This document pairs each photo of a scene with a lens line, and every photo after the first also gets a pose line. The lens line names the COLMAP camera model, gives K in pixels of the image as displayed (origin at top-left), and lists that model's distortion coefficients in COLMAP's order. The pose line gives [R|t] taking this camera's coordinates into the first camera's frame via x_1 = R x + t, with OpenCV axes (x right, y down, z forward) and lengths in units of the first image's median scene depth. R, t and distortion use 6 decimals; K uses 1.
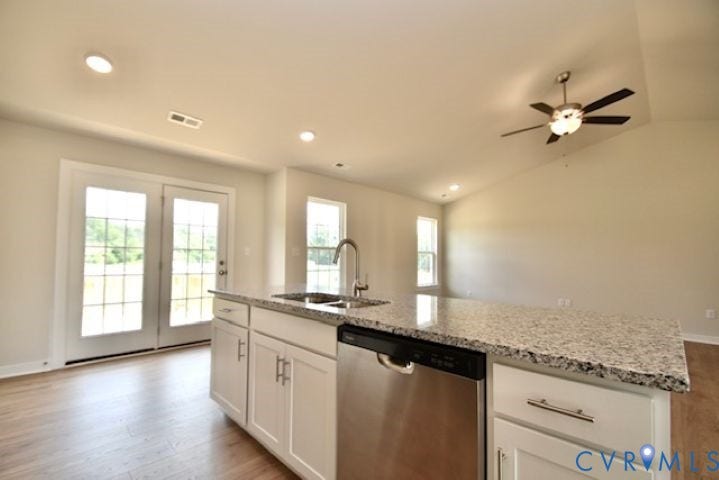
lens RADIAL K [[312.2, 0, 353.1], [0, 312.2, 247.6], [0, 0, 1]] dist [-0.002413, -0.007207]
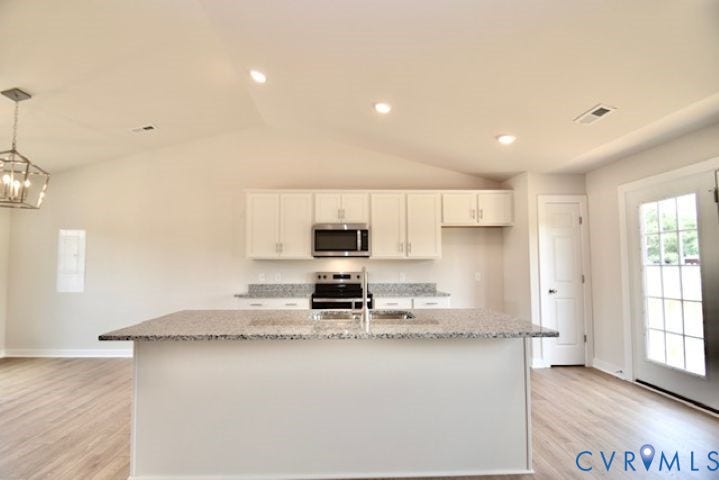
lens RADIAL K [[312.2, 0, 360.4], [0, 312.2, 244.9], [0, 0, 1]] dist [-0.002413, -0.007207]
pose [[-0.669918, -0.055520, -0.740356, 0.391514], [0.026271, 0.994803, -0.098372, 0.002825], [0.741970, -0.085352, -0.664978, 0.855283]]
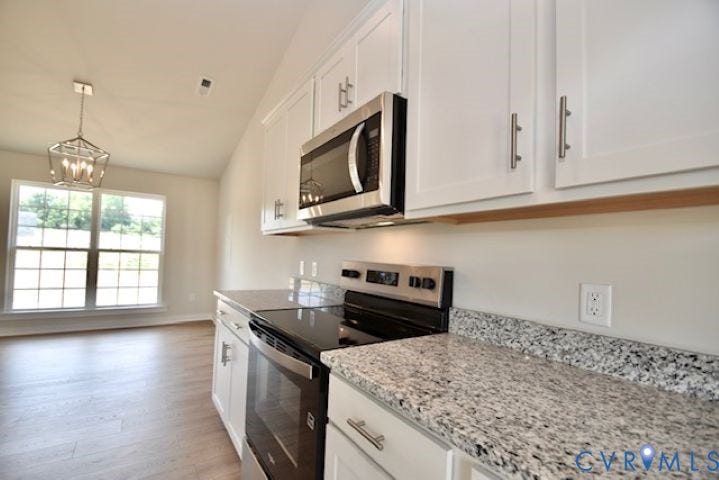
lens RADIAL K [[312.2, 0, 352.3], [0, 312.2, 246.2], [0, 0, 1]] dist [-0.002413, -0.007207]
pose [[-0.983281, -0.036950, 0.178309, -0.434177], [-0.049861, 0.996406, -0.068477, -0.005273], [-0.175138, -0.076223, -0.981589, 0.455196]]
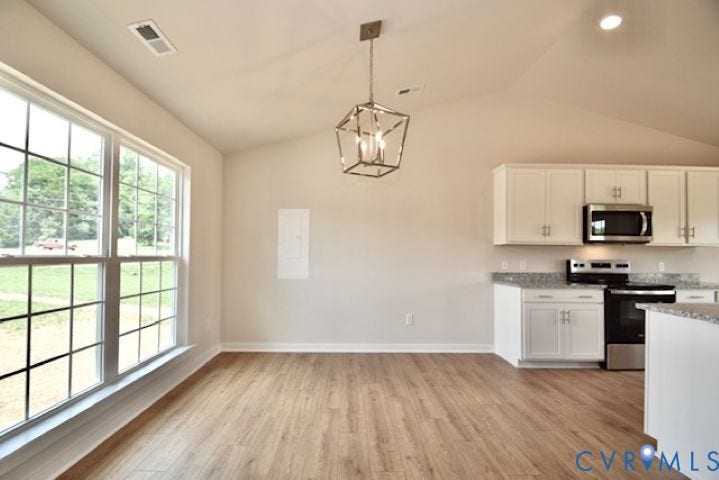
lens RADIAL K [[312.2, 0, 361.4], [0, 312.2, 247.2], [0, 0, 1]] dist [-0.002413, -0.007207]
pose [[-0.688031, -0.031124, -0.725013, 0.832247], [0.012537, 0.998421, -0.054759, -0.008119], [0.725573, -0.046765, -0.686555, 0.178703]]
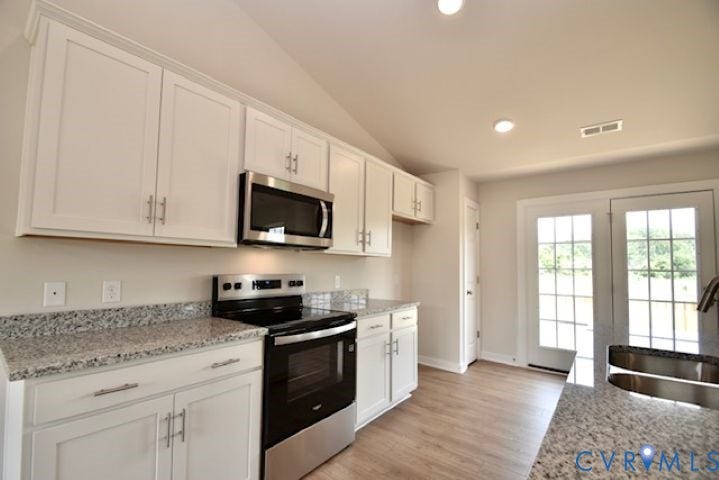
lens RADIAL K [[312.2, 0, 351.6], [0, 312.2, 249.4], [0, 0, 1]] dist [-0.002413, -0.007207]
pose [[0.106028, -0.060463, -0.992523, 0.204503], [0.024207, 0.998011, -0.058212, -0.022512], [0.994068, -0.017854, 0.107281, 0.146746]]
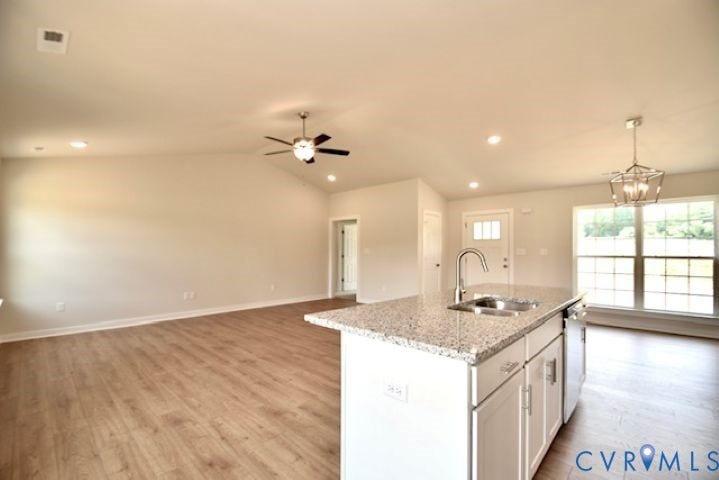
lens RADIAL K [[312.2, 0, 353.5], [0, 312.2, 250.3], [0, 0, 1]] dist [-0.002413, -0.007207]
pose [[-0.025199, -0.004391, 0.999673, -0.529628], [-0.043652, 0.999041, 0.003287, -0.002743], [-0.998729, -0.043555, -0.025367, 0.698387]]
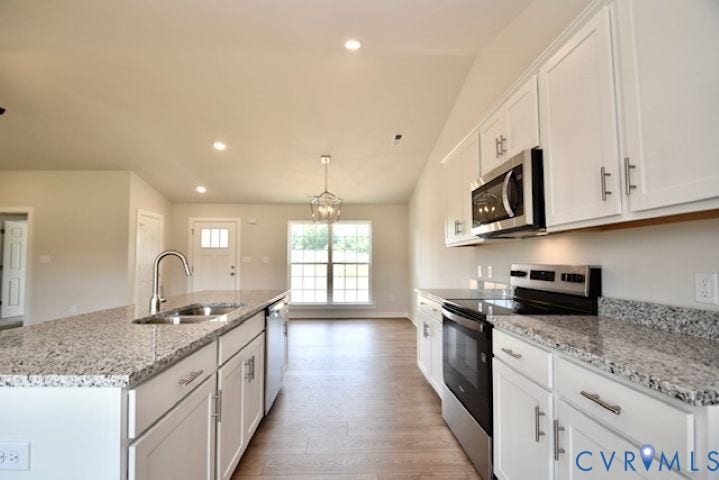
lens RADIAL K [[312.2, 0, 354.4], [0, 312.2, 249.7], [0, 0, 1]] dist [-0.002413, -0.007207]
pose [[-0.737487, 0.017982, 0.675122, -0.523355], [-0.032320, 0.997560, -0.061876, 0.005165], [-0.674588, -0.067453, -0.735106, 0.648959]]
